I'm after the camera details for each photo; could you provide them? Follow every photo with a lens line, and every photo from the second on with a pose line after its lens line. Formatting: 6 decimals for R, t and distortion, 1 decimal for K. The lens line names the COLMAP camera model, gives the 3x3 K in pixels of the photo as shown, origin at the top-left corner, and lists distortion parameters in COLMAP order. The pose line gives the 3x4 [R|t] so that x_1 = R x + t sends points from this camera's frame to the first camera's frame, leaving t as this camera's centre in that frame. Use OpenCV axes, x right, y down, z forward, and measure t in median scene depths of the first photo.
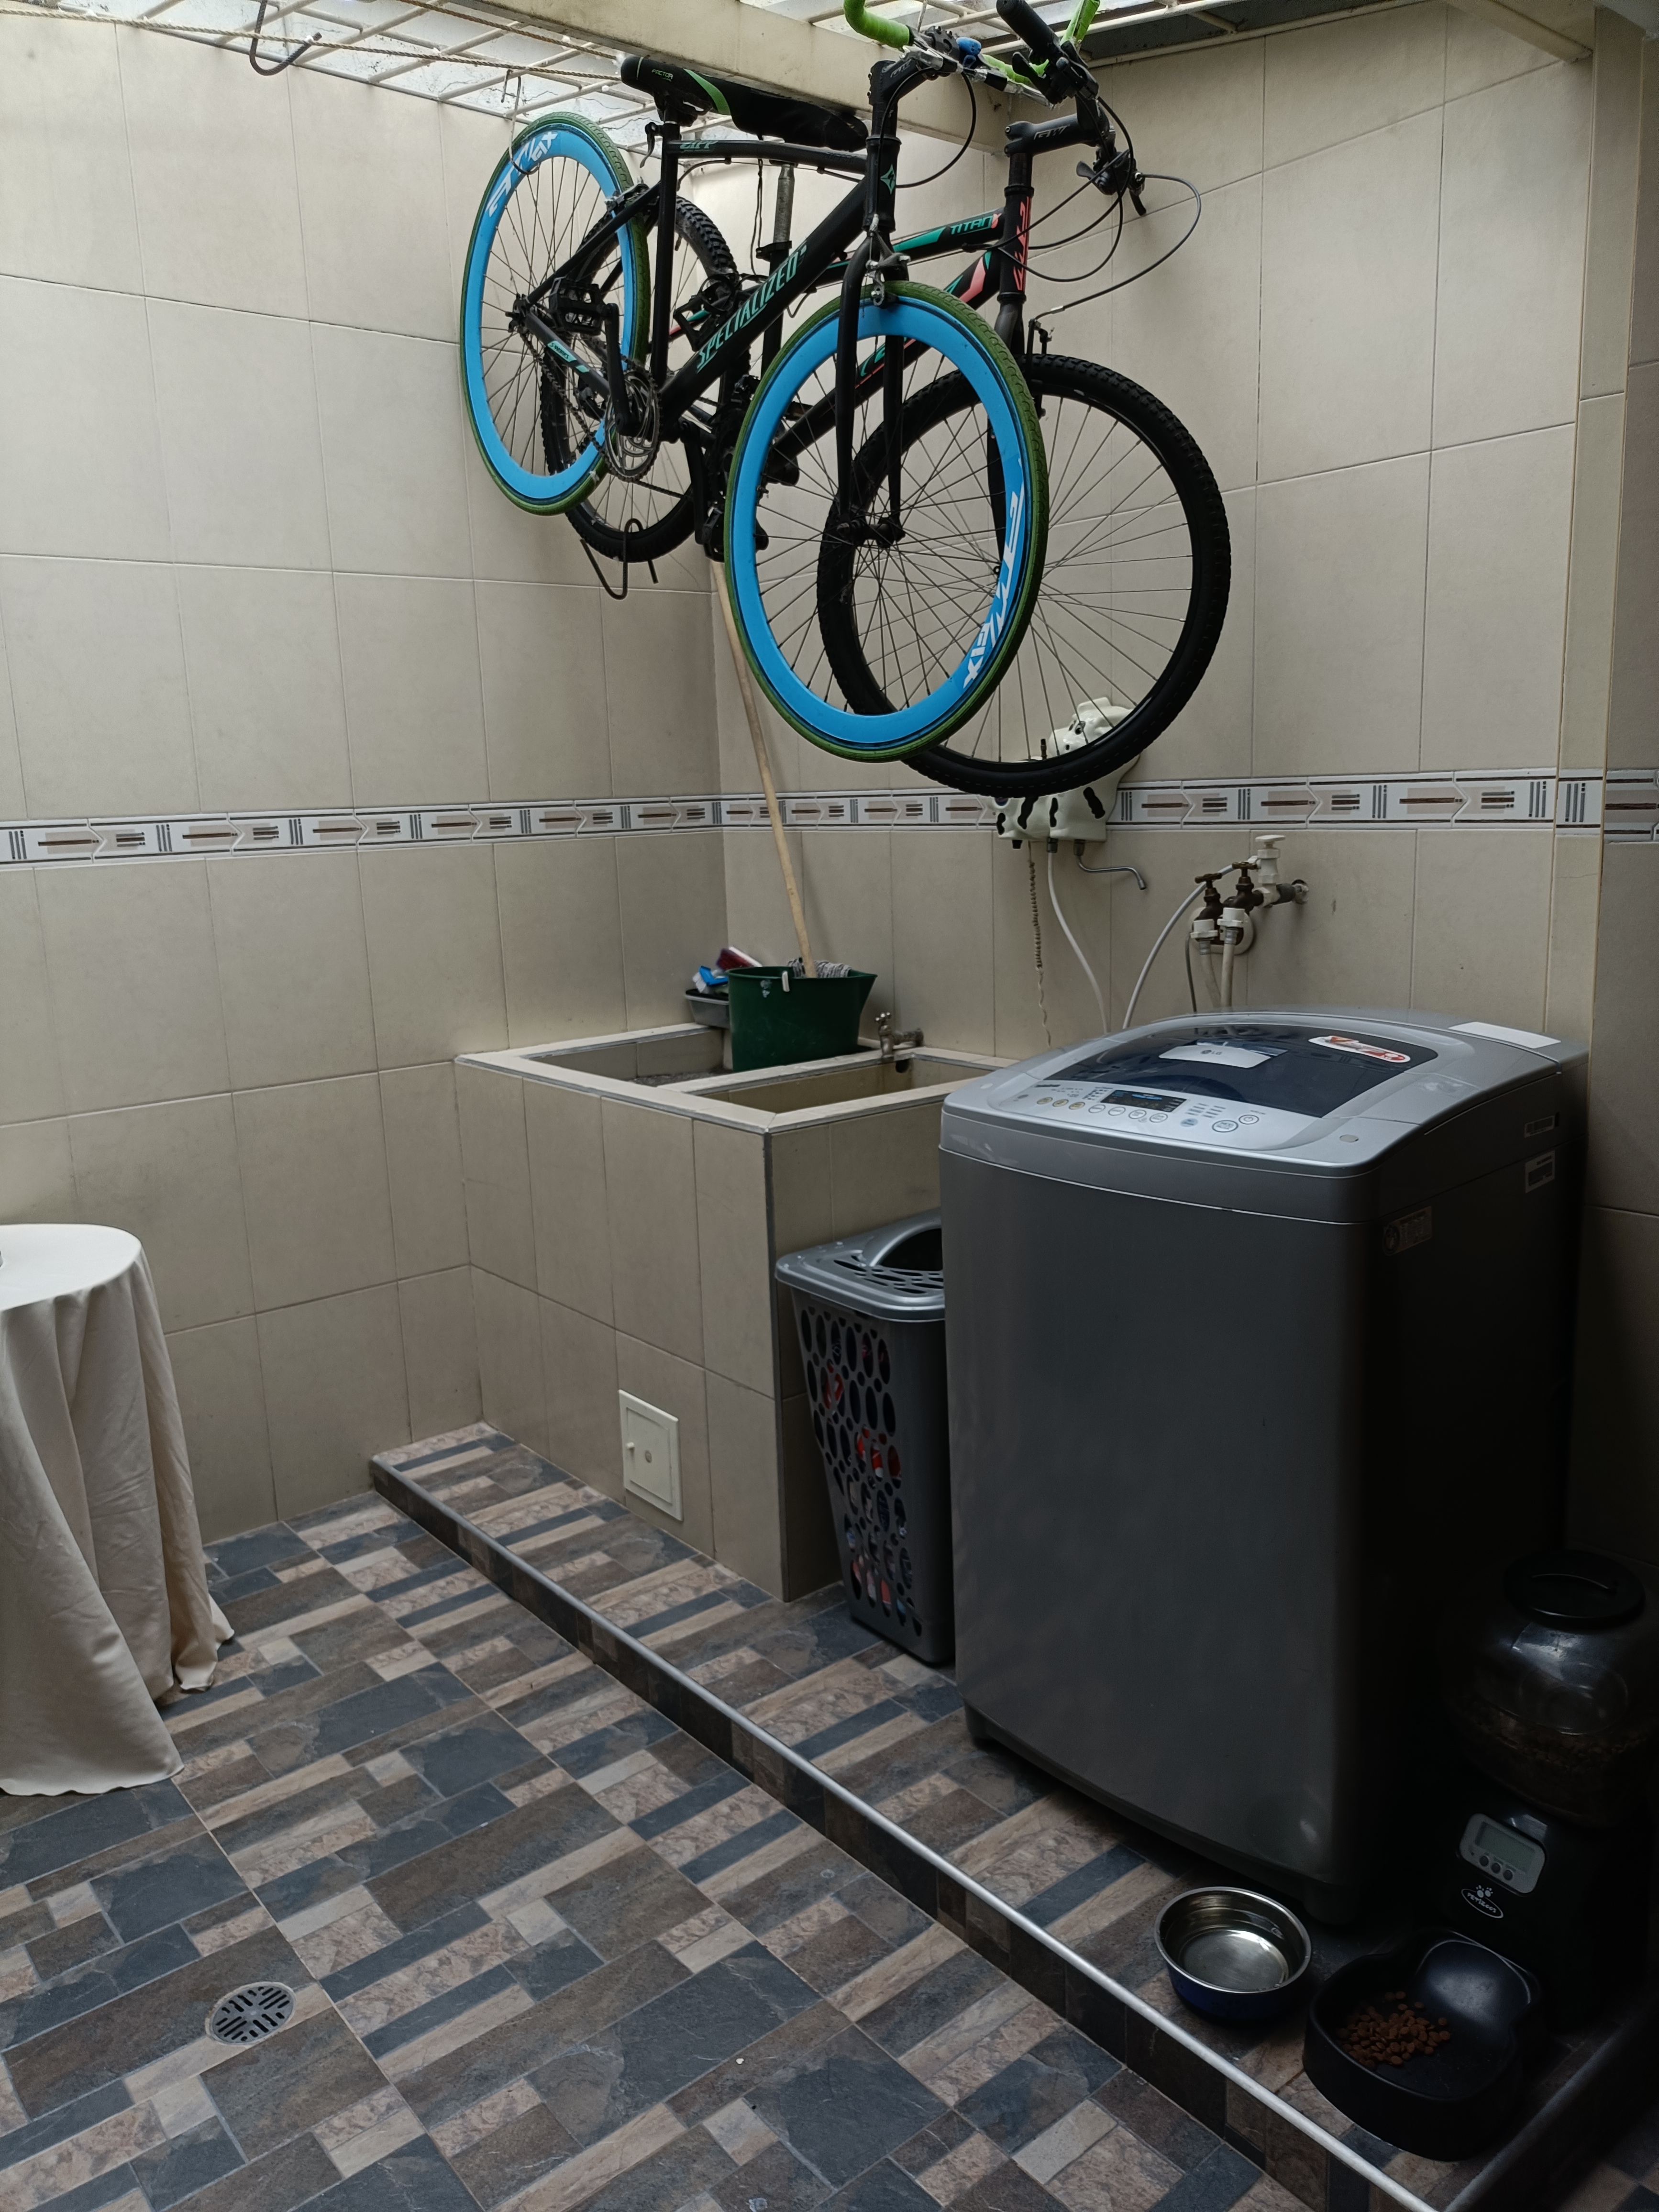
lens RADIAL K [[1586.0, 0, 838.4], [0, 1586.0, 1062.6], [0, 0, 1]] dist [-0.007360, -0.025481]
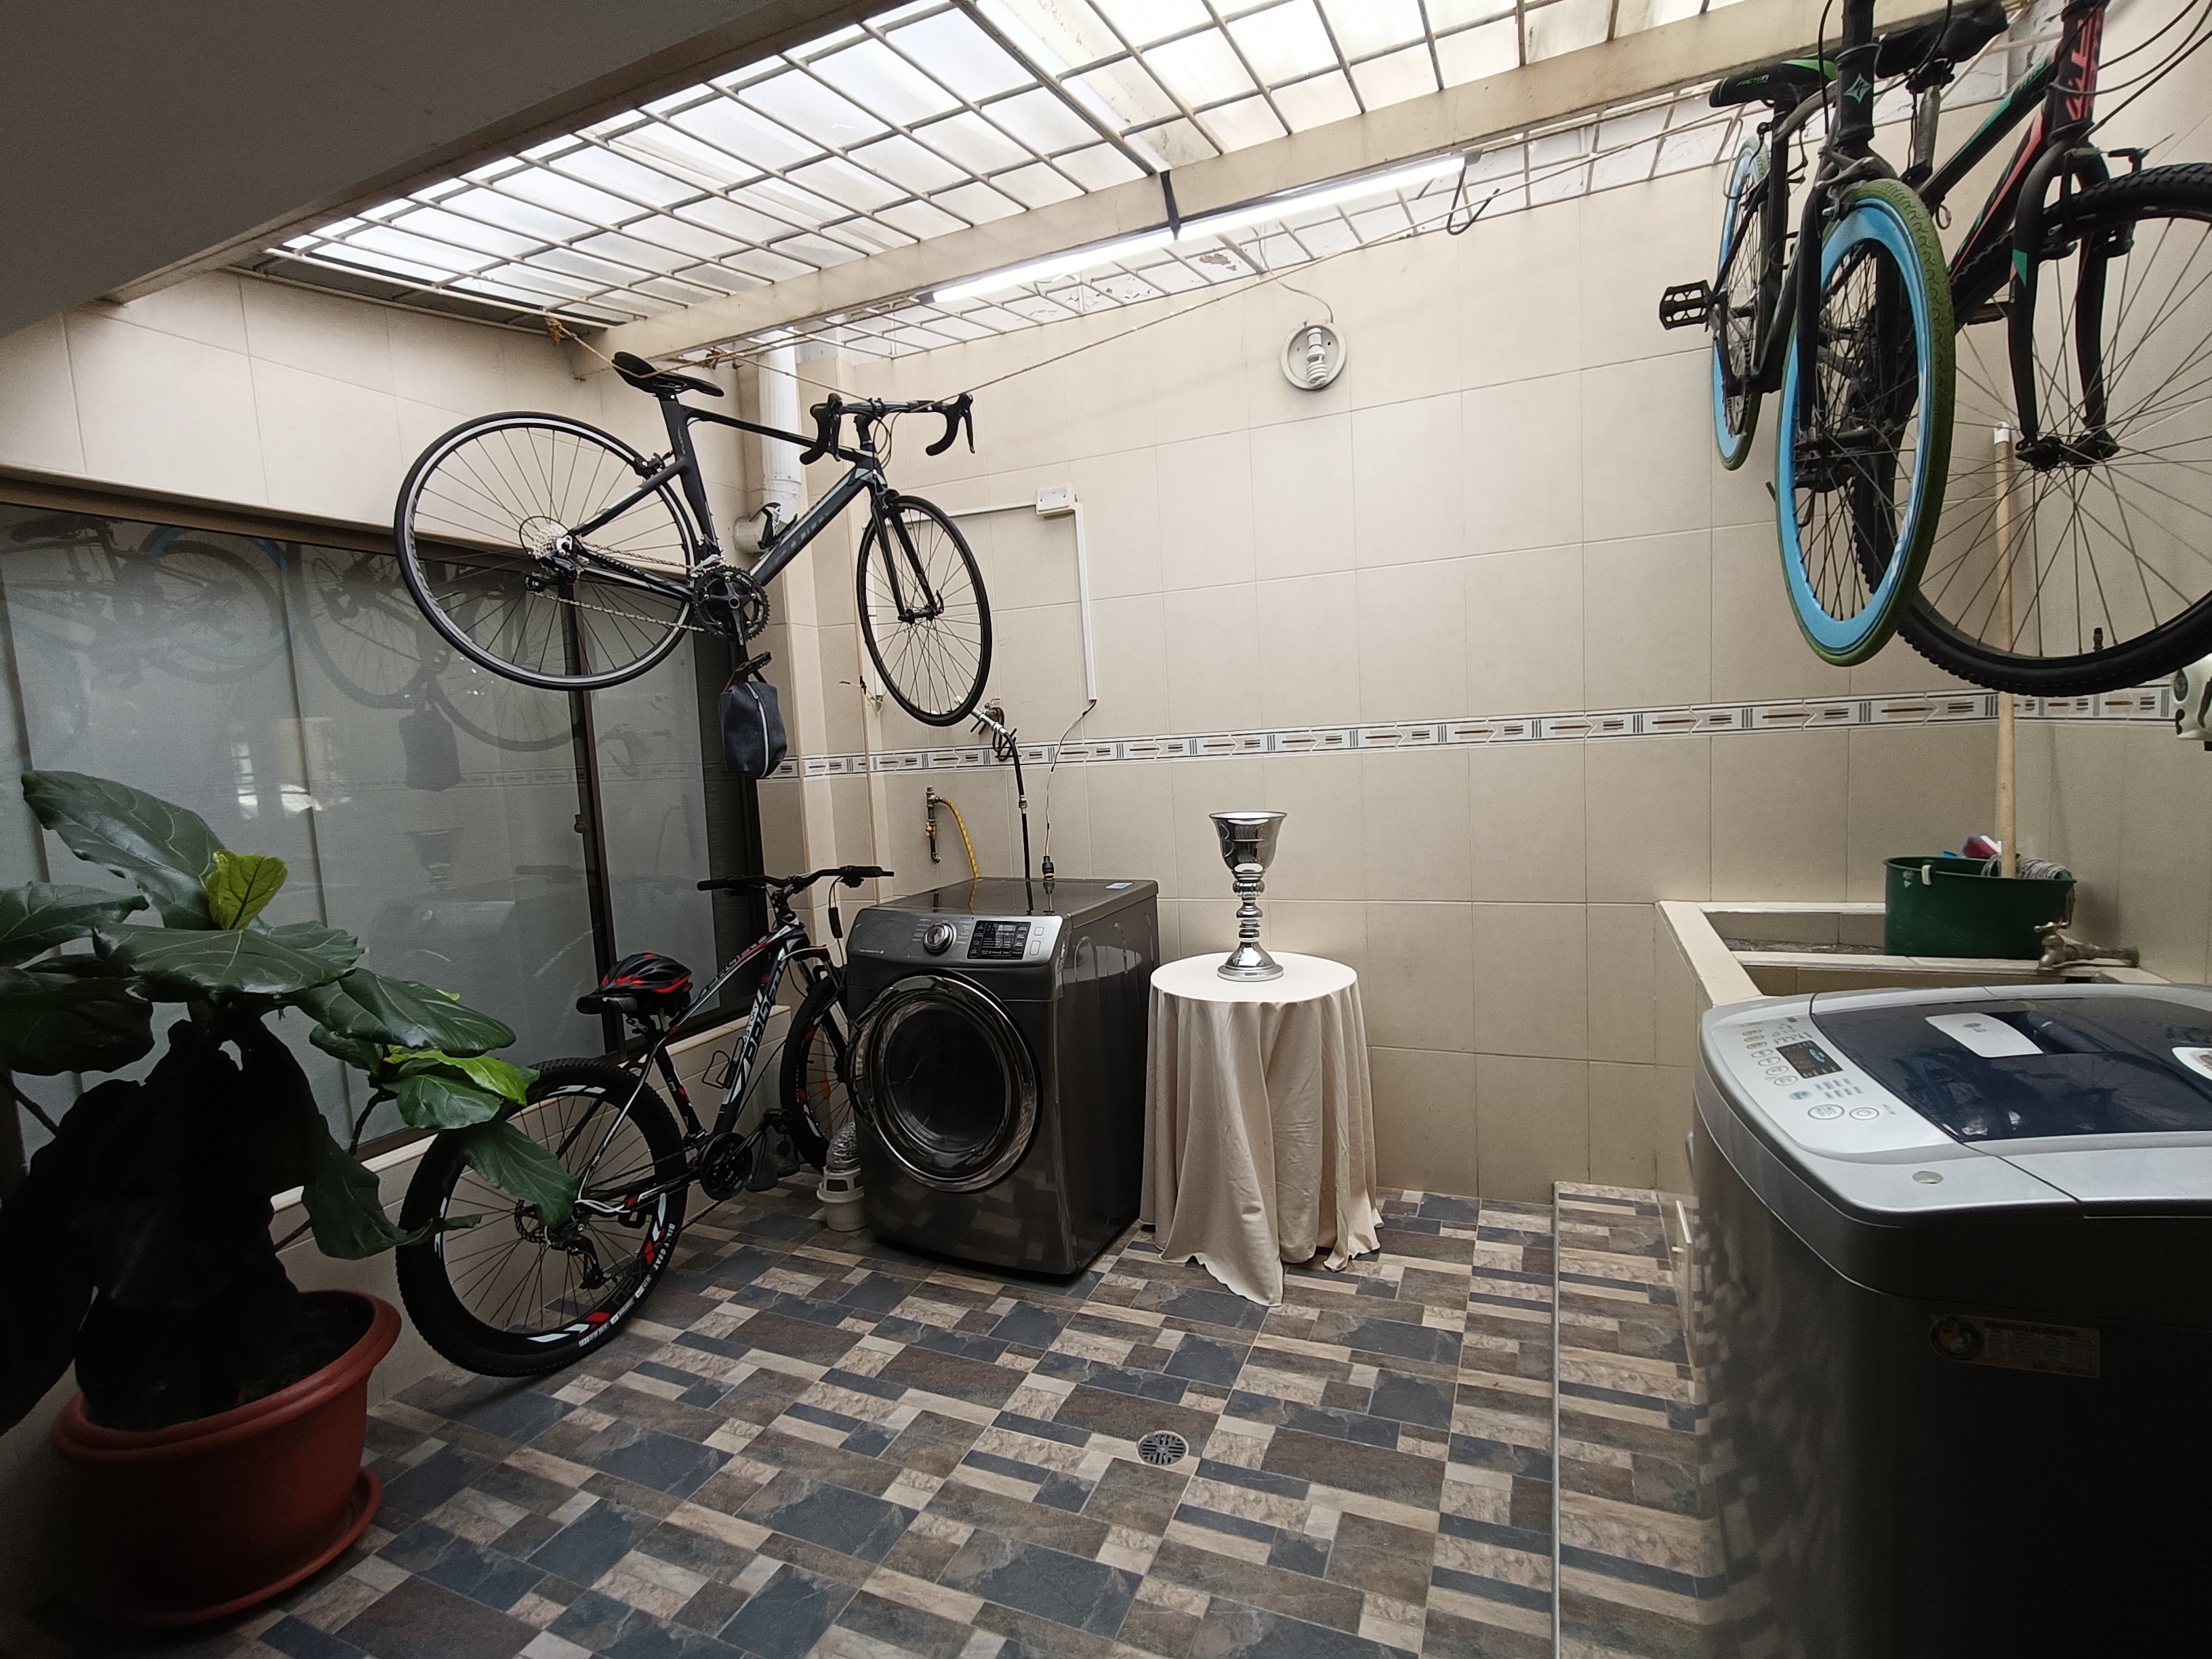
lens RADIAL K [[1012.7, 0, 1106.0], [0, 1012.7, 829.5], [0, 0, 1]] dist [-0.021264, -0.000551]
pose [[0.451774, 0.085620, -0.888014, 0.366782], [-0.107507, 0.993355, 0.041082, -0.063354], [0.885631, 0.076908, 0.457977, 0.305744]]
